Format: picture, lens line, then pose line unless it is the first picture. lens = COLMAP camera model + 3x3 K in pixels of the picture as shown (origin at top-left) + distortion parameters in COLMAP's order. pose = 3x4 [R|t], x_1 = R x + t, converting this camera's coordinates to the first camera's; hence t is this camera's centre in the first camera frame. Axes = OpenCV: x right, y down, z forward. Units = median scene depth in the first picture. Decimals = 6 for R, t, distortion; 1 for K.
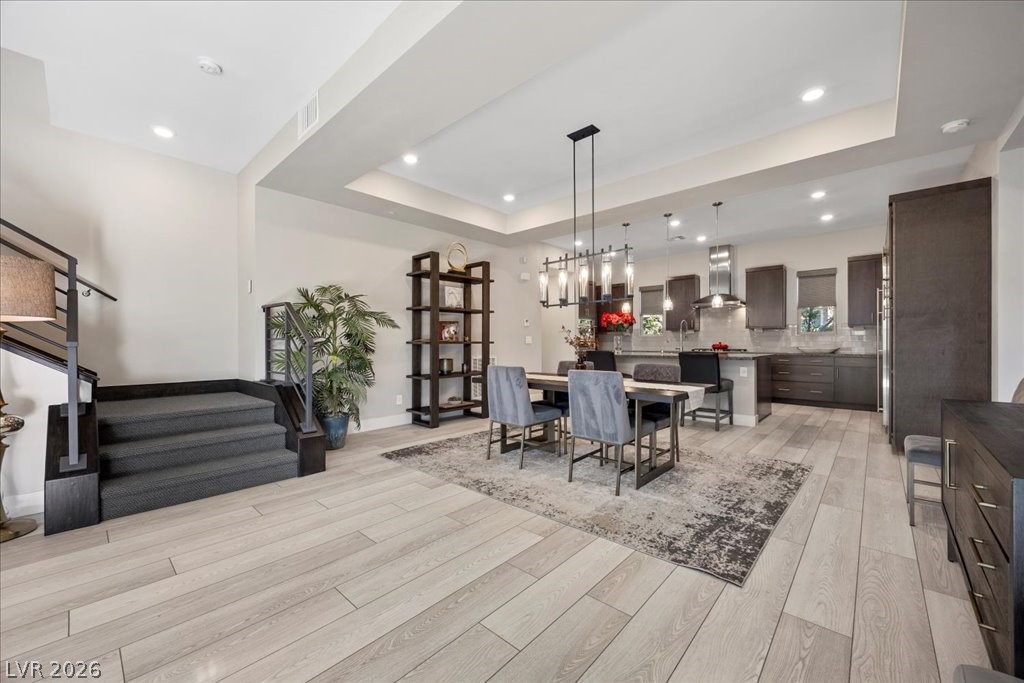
lens RADIAL K [[391.0, 0, 514.8], [0, 391.0, 346.3], [0, 0, 1]] dist [0.003710, -0.000984]
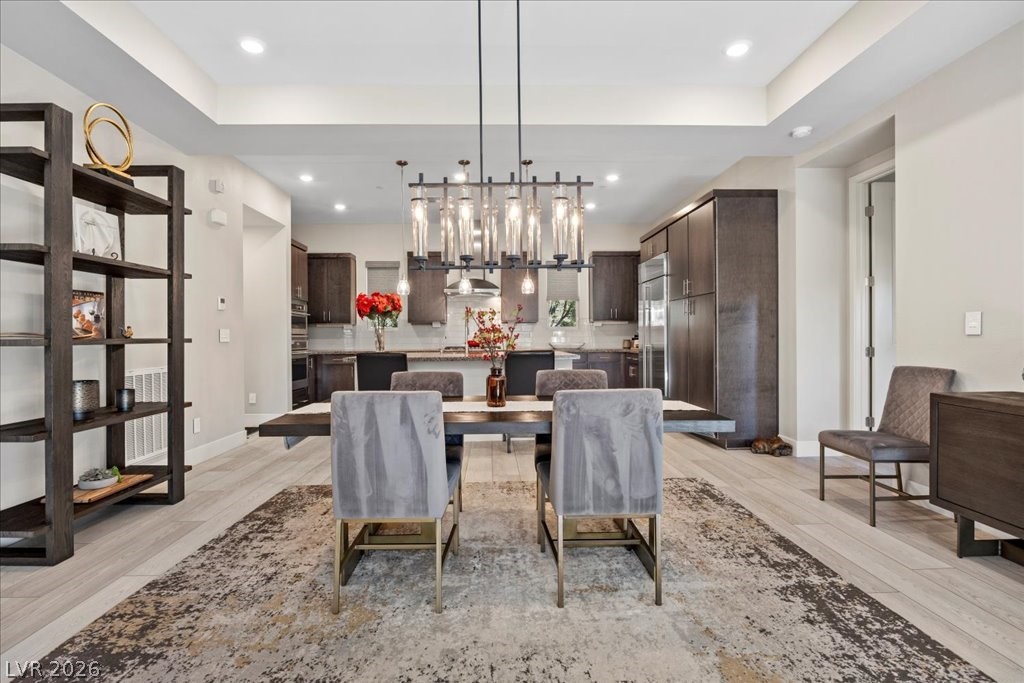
lens RADIAL K [[489.8, 0, 497.1], [0, 489.8, 342.1], [0, 0, 1]] dist [-0.005956, -0.000396]
pose [[0.727365, -0.011280, 0.686159, -0.277640], [0.013120, 0.999911, 0.002530, -0.006444], [-0.686126, 0.007162, 0.727448, 0.442567]]
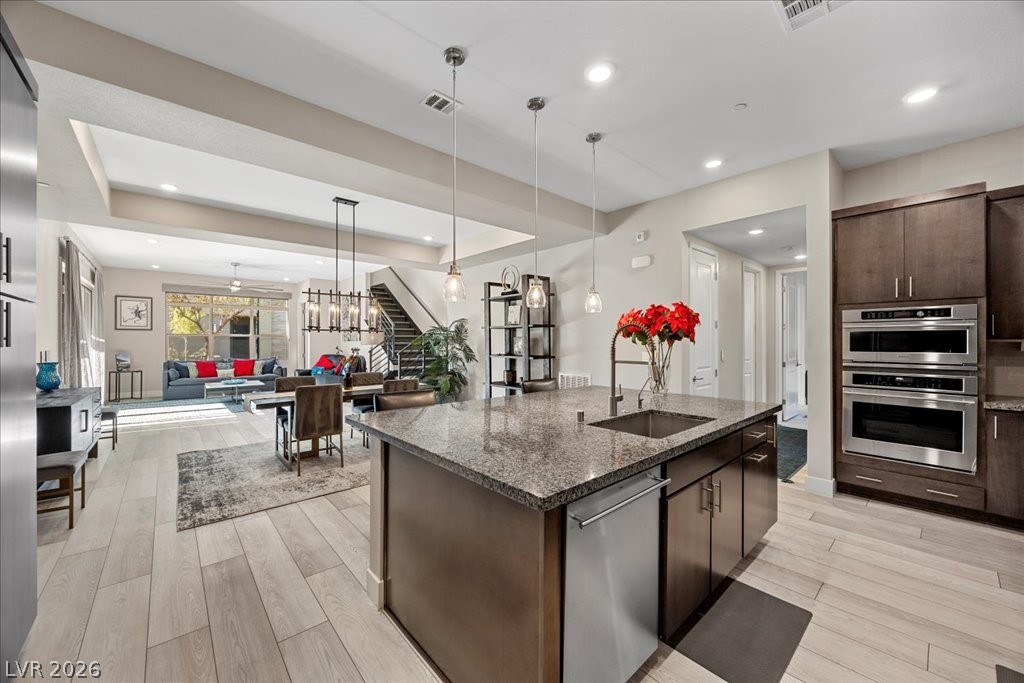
lens RADIAL K [[387.4, 0, 505.6], [0, 387.4, 340.3], [0, 0, 1]] dist [-0.003690, -0.000104]
pose [[-0.105432, 0.003007, -0.994422, 1.260049], [-0.011111, 0.999929, 0.004201, -0.078507], [0.994364, 0.011492, -0.105391, 1.492580]]
